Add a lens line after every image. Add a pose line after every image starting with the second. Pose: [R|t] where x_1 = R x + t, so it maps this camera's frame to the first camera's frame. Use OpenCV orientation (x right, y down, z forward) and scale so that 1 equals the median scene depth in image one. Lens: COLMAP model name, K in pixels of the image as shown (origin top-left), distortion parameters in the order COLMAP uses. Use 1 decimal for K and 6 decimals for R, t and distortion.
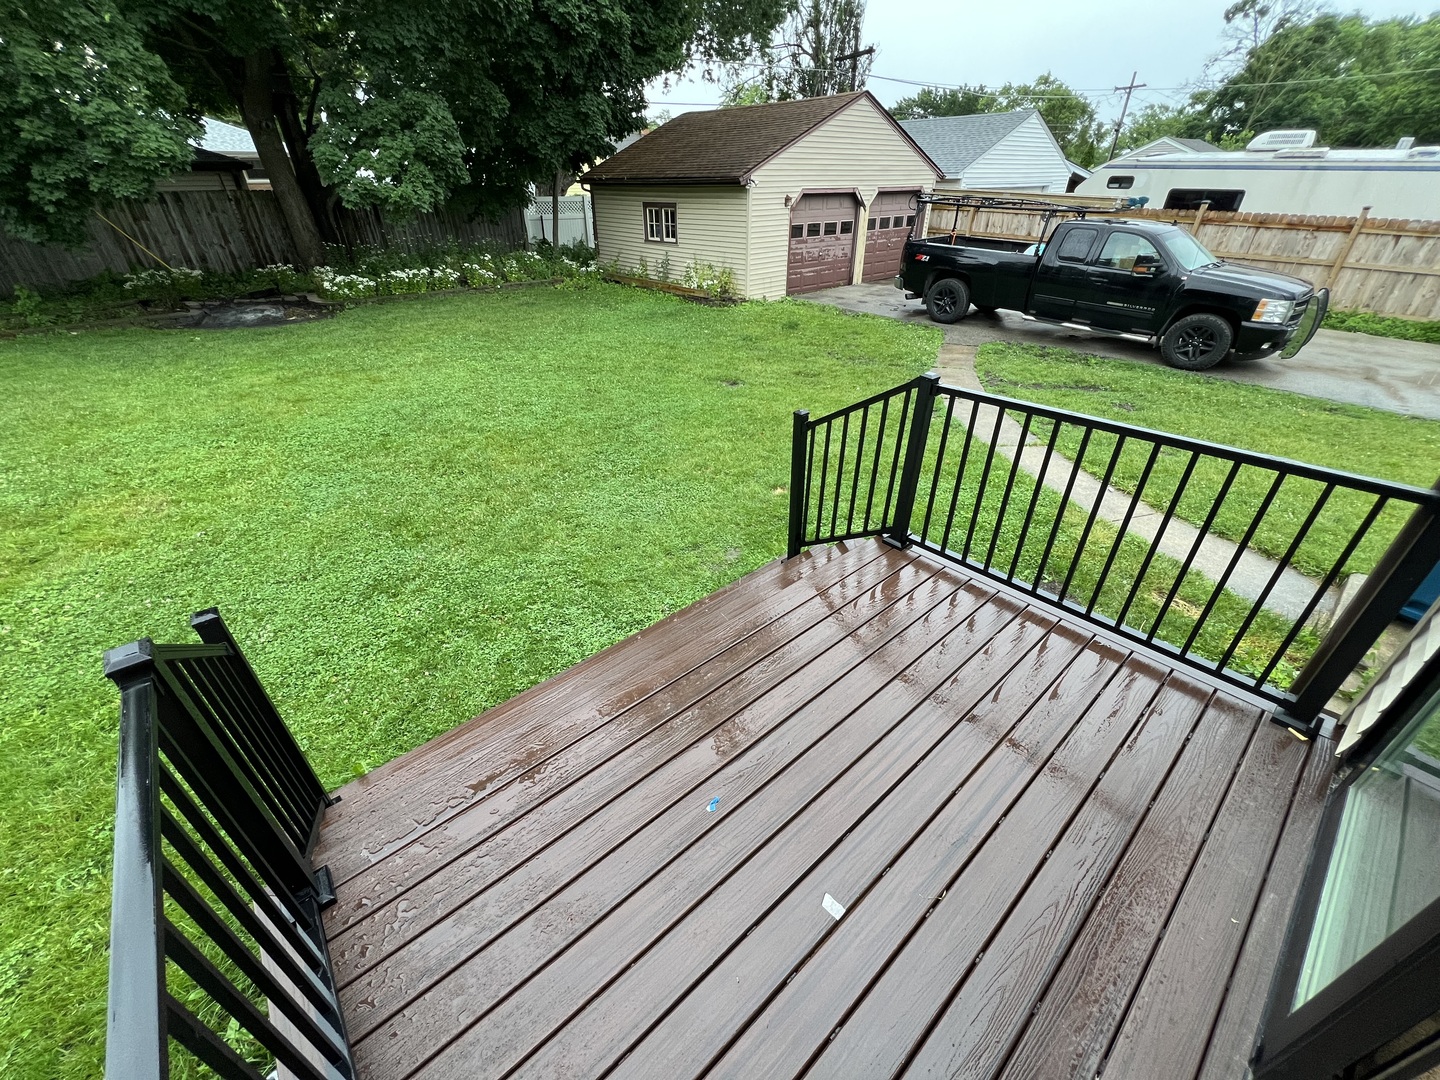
lens RADIAL K [[575.7, 0, 712.4], [0, 575.7, 541.6], [0, 0, 1]] dist [0.003374, -0.000213]
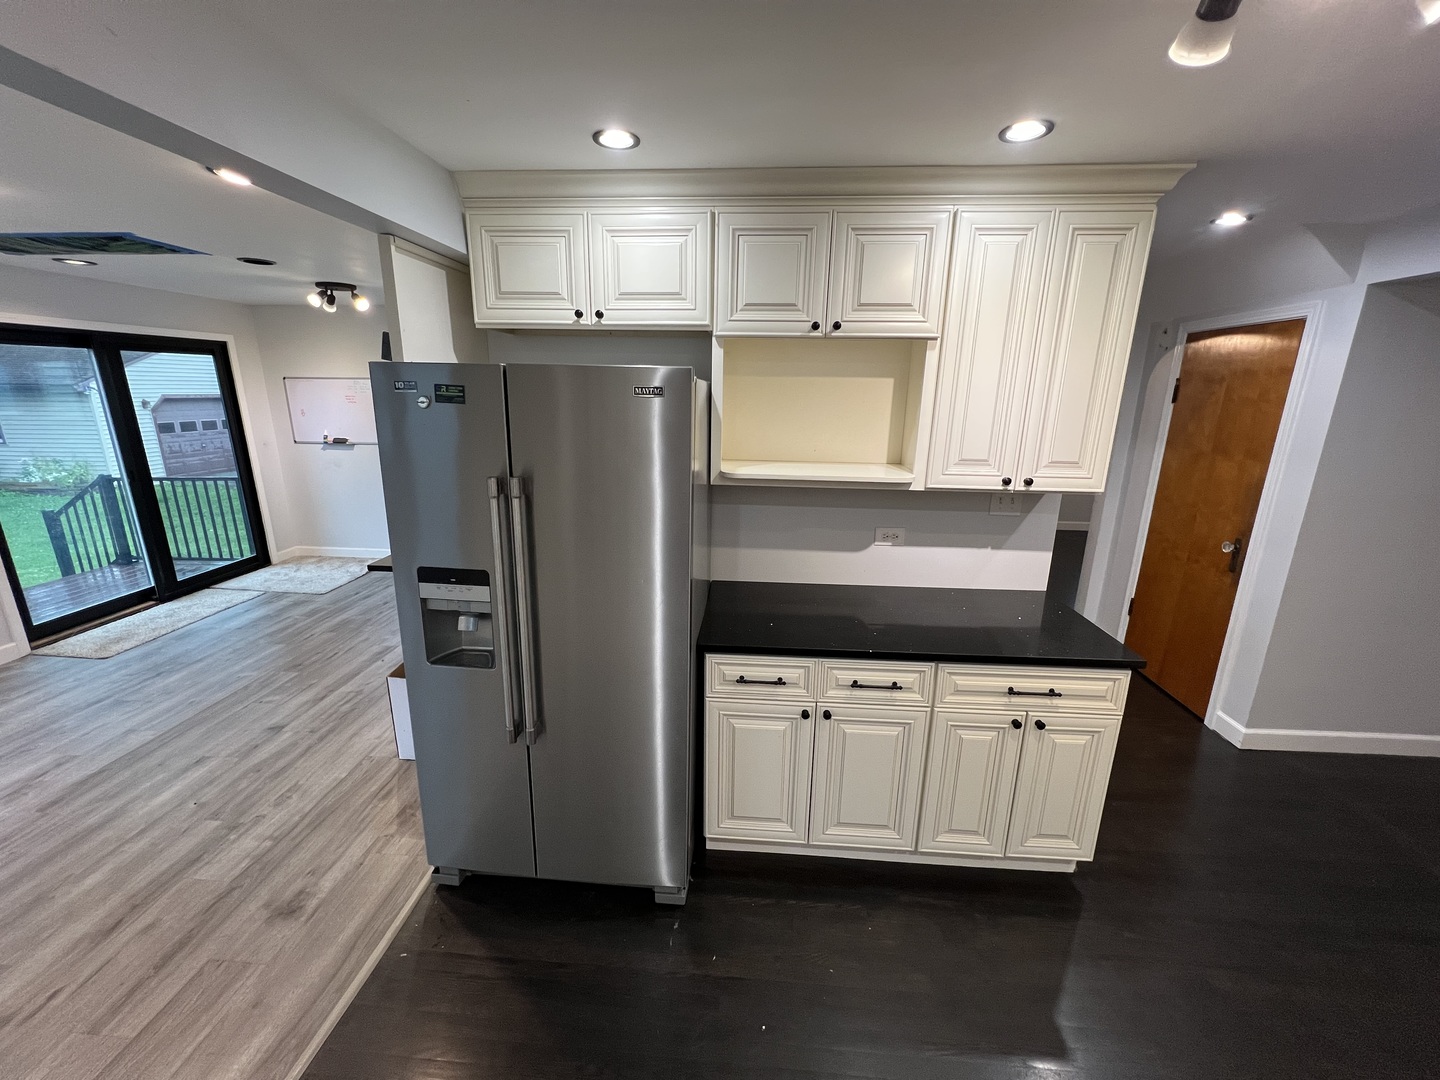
lens RADIAL K [[574.9, 0, 717.8], [0, 574.9, 541.4], [0, 0, 1]] dist [-0.000442, -0.000179]
pose [[0.706511, -0.163548, 0.688545, 0.094749], [0.361117, 0.920049, -0.152002, 0.212313], [-0.608635, 0.356036, 0.709085, -0.350925]]
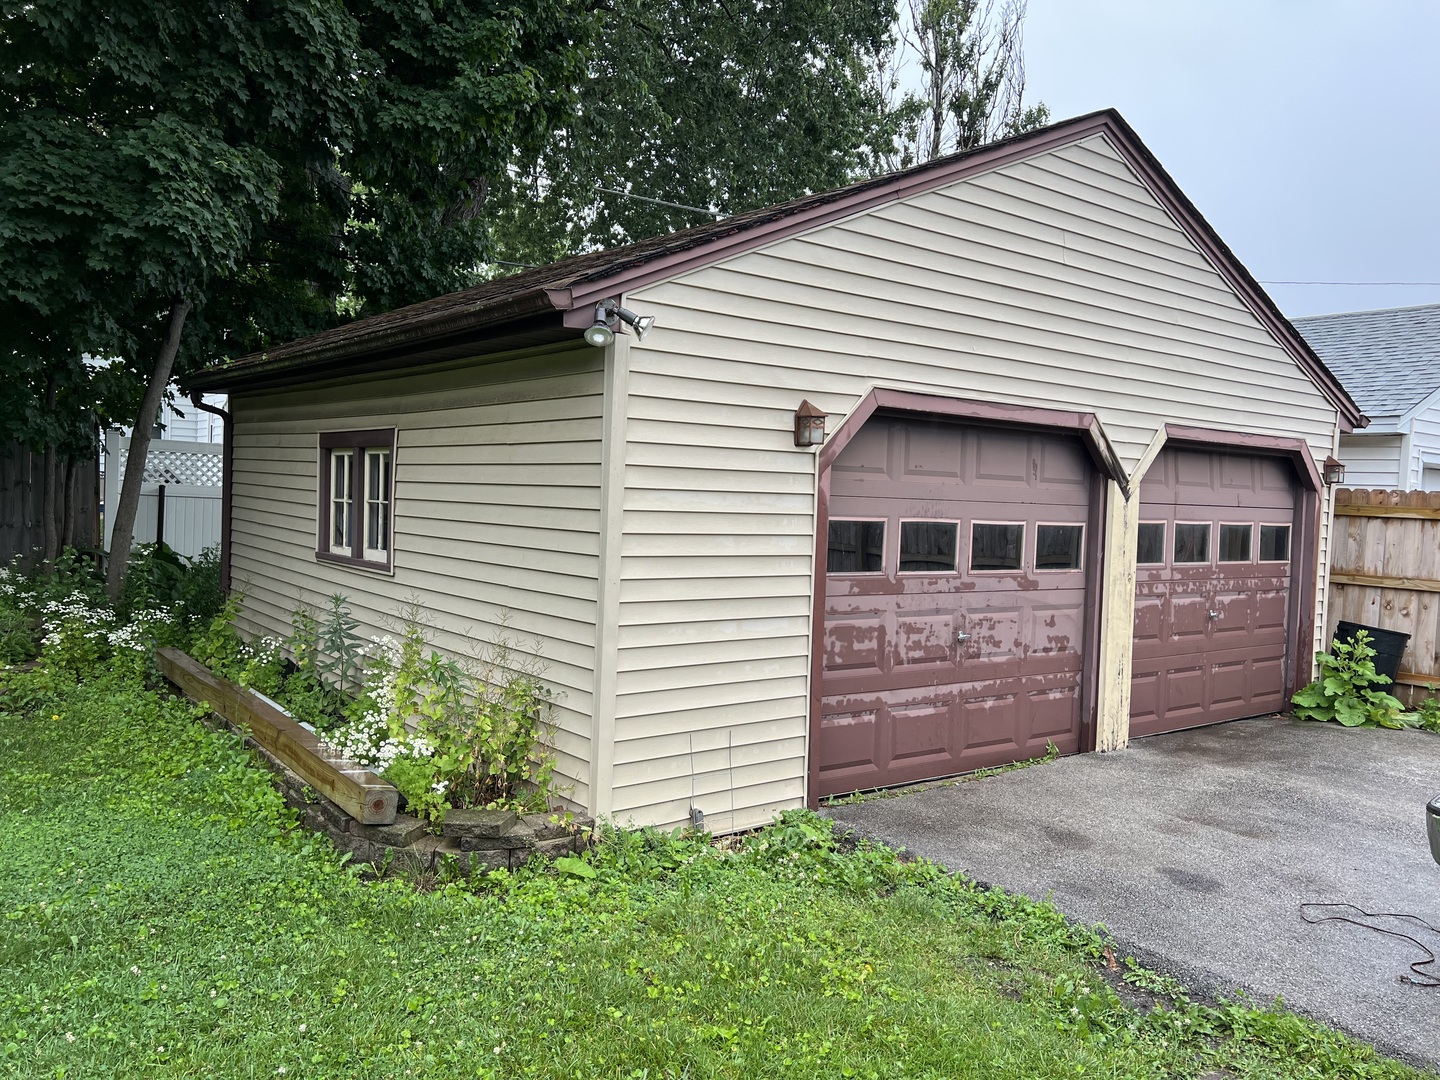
lens RADIAL K [[1091.8, 0, 717.2], [0, 1091.8, 538.3], [0, 0, 1]] dist [0.021773, -0.013855]
pose [[0.997269, 0.049145, -0.055121, 0.110361], [-0.069954, 0.867871, -0.491840, -0.306289], [0.023666, 0.494353, 0.868939, 0.586540]]
